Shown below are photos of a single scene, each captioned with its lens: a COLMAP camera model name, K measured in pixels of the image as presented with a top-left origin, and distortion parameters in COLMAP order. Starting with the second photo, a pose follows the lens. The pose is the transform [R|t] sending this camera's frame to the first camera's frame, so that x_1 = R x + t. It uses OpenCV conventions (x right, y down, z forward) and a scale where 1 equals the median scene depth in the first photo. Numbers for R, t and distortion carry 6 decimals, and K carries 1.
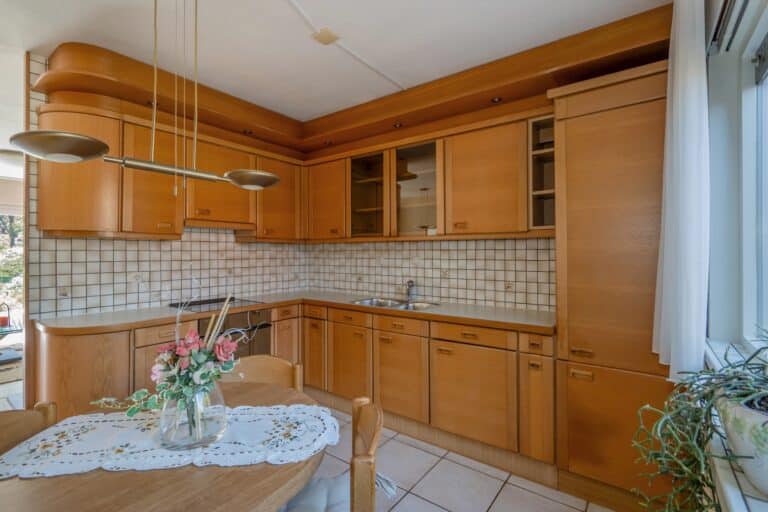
lens RADIAL K [[357.4, 0, 384.5], [0, 357.4, 249.3], [0, 0, 1]] dist [-0.000872, -0.000295]
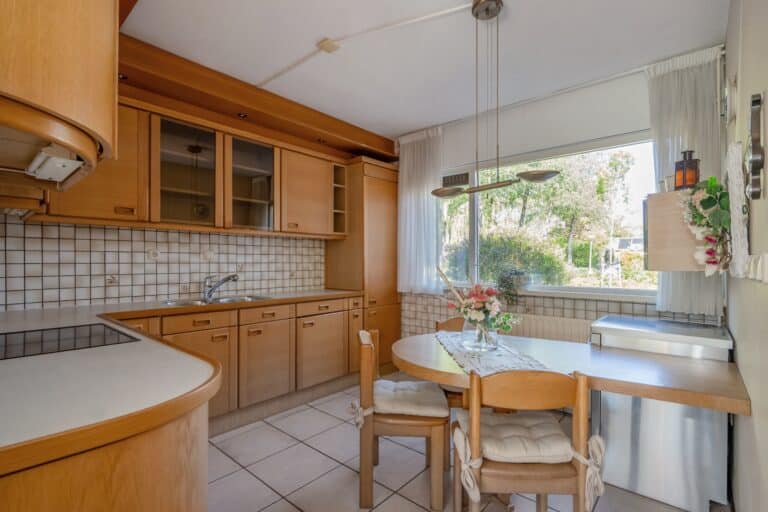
lens RADIAL K [[355.5, 0, 384.7], [0, 355.5, 259.8], [0, 0, 1]] dist [-0.000872, -0.000035]
pose [[0.082003, 0.006257, 0.996612, -0.862245], [-0.008786, 0.999946, -0.005555, 0.048717], [-0.996593, -0.008300, 0.082054, 0.509207]]
